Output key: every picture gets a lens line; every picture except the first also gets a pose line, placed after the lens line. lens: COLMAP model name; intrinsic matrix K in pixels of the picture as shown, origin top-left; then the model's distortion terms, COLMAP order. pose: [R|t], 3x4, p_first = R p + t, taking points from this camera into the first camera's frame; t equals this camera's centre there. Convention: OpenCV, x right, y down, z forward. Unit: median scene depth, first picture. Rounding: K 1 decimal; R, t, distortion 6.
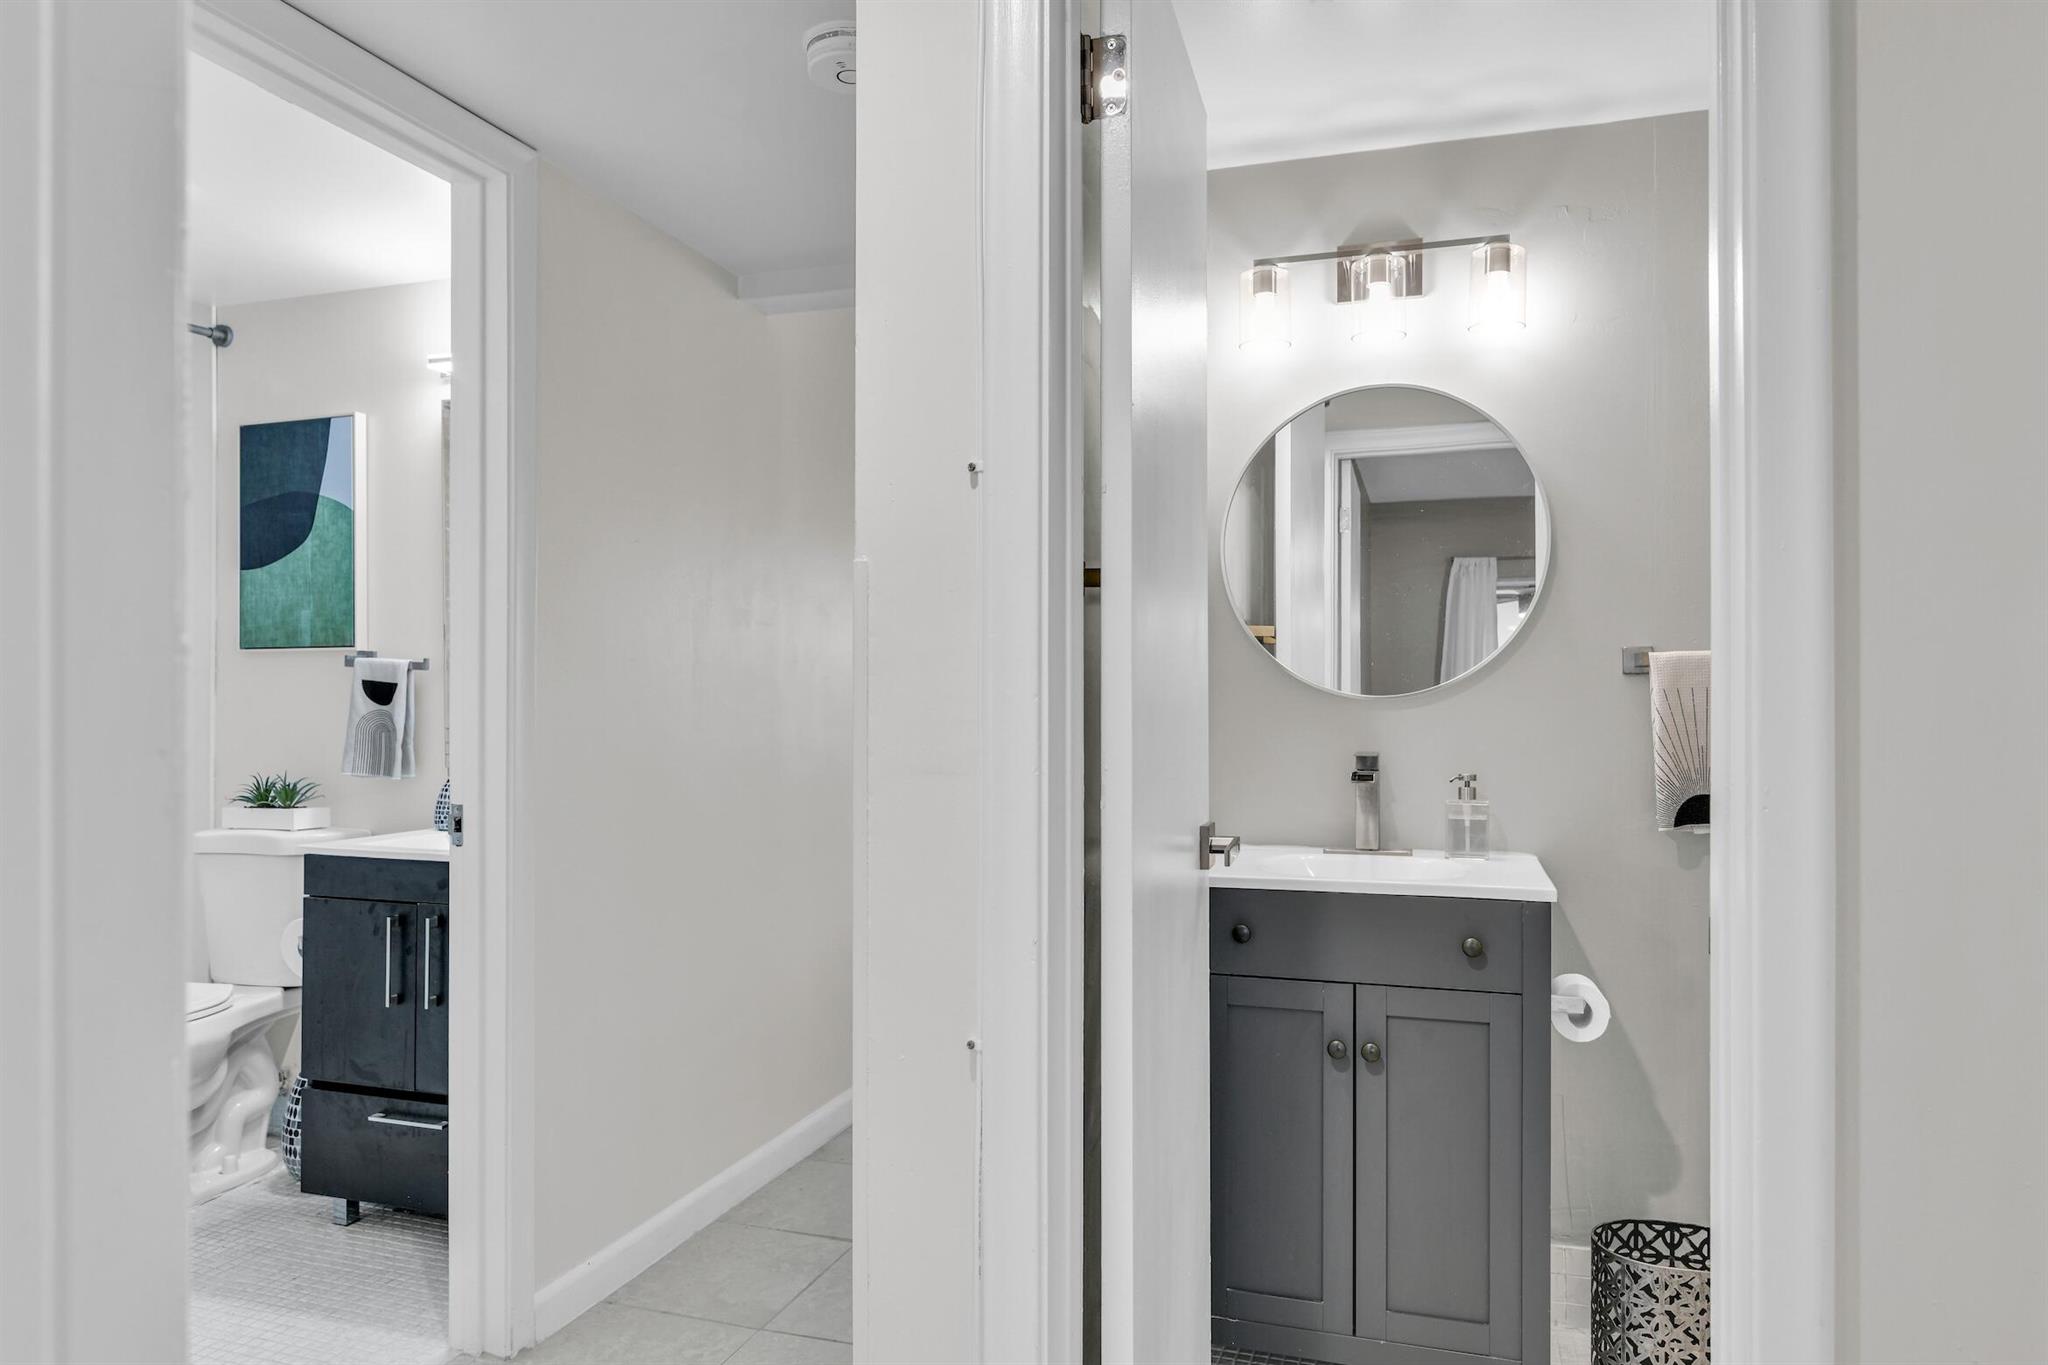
lens RADIAL K [[1280.6, 0, 1024.0], [0, 1280.6, 682.5], [0, 0, 1]] dist [0.000812, -0.001314]
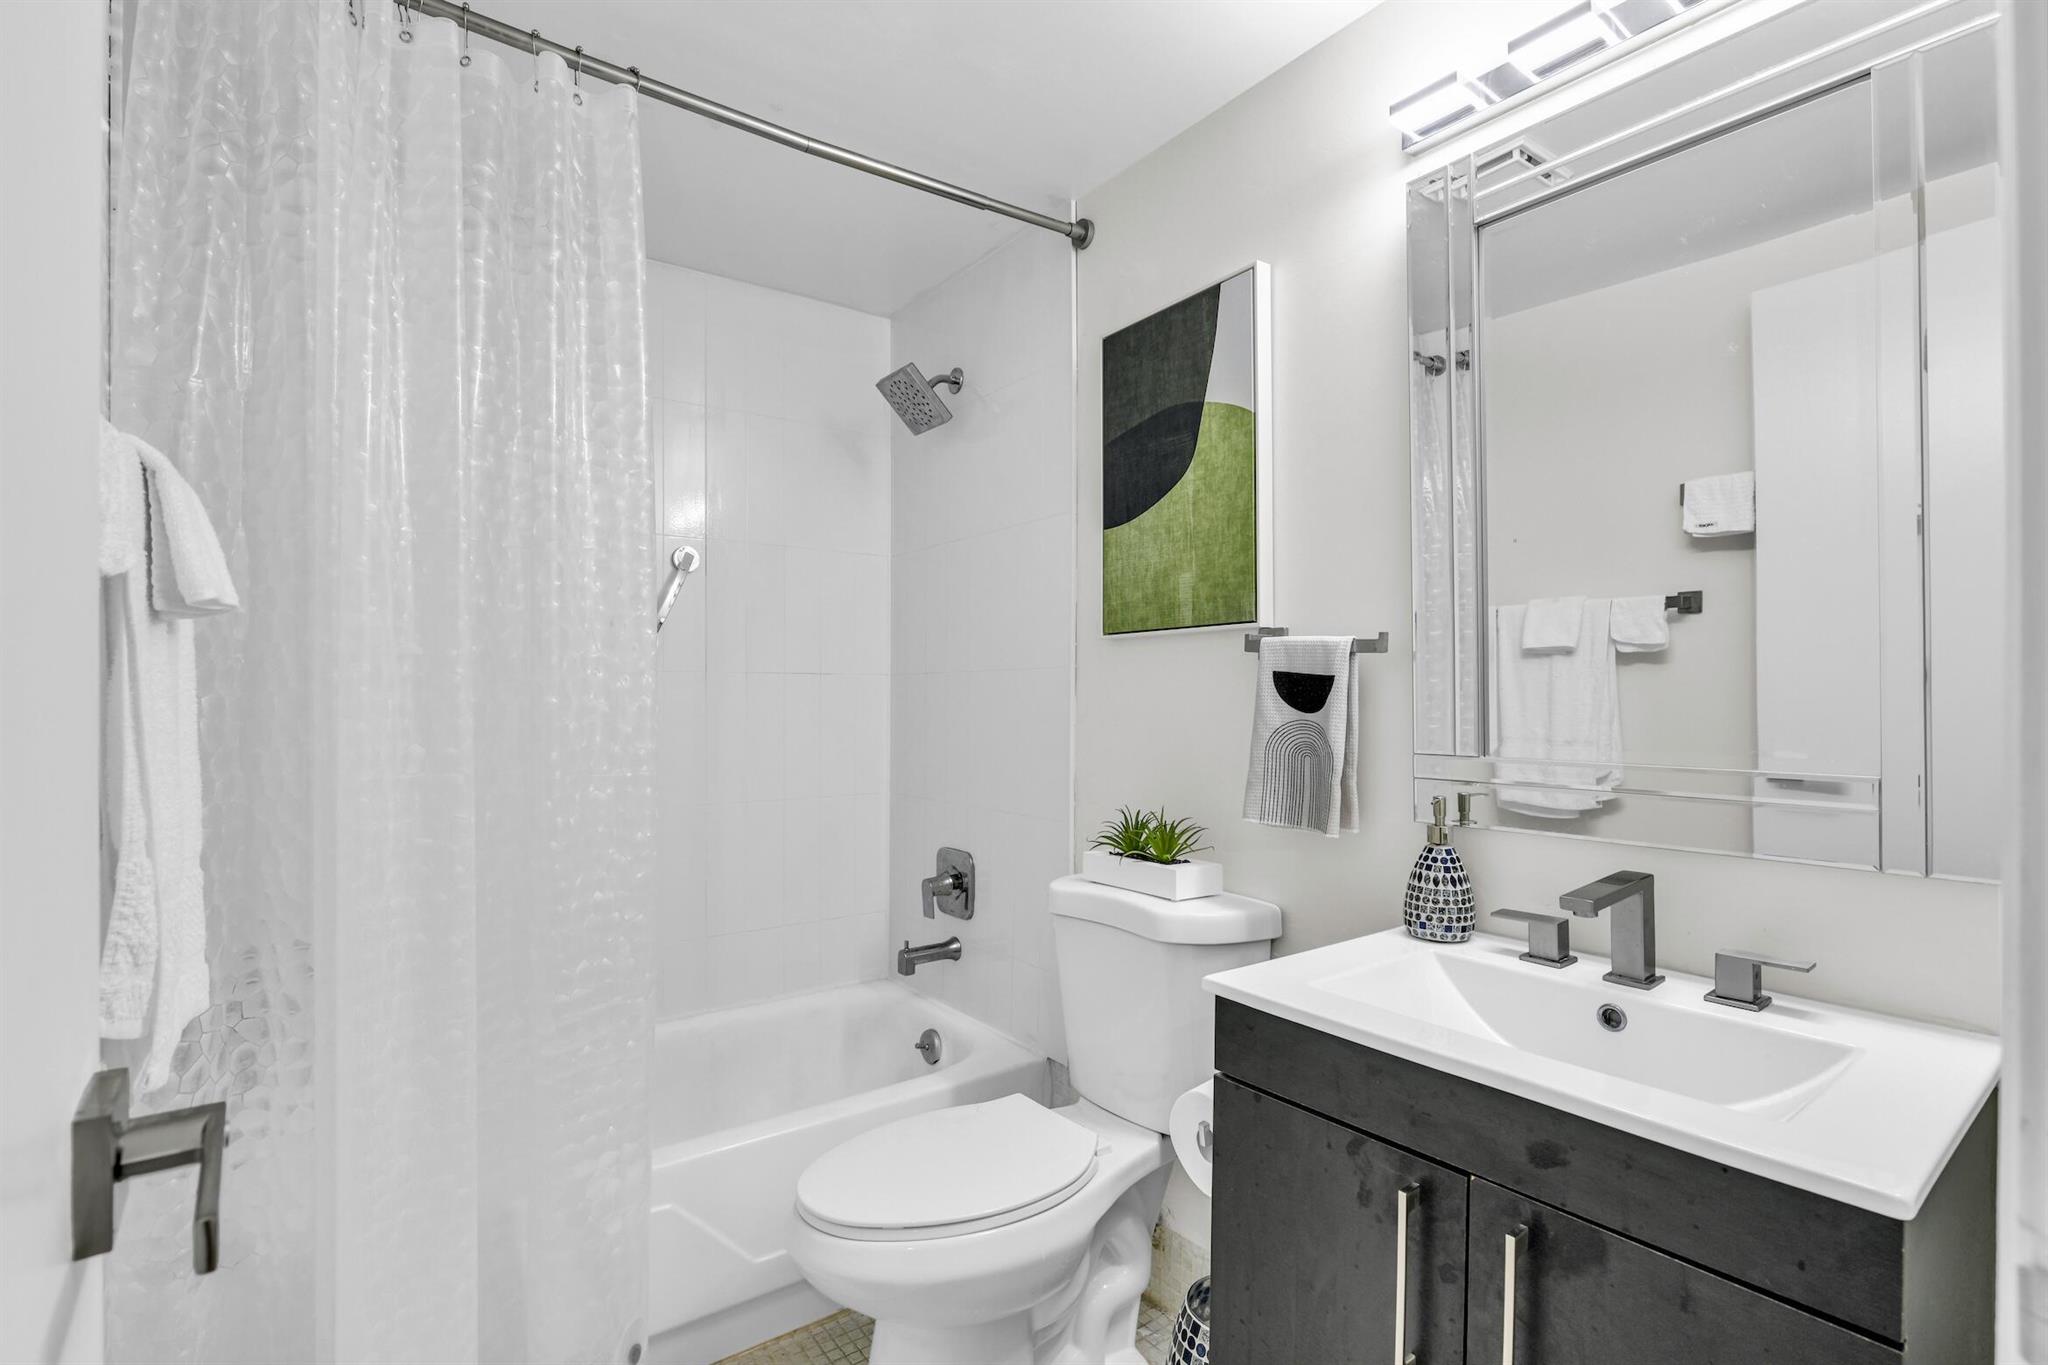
lens RADIAL K [[953.8, 0, 1013.9], [0, 953.8, 679.1], [0, 0, 1]] dist [-0.020820, 0.000217]
pose [[0.808064, -0.008088, -0.589039, -0.336837], [-0.000366, 0.999899, -0.014232, 0.008135], [0.589094, 0.011716, 0.807979, 0.535842]]
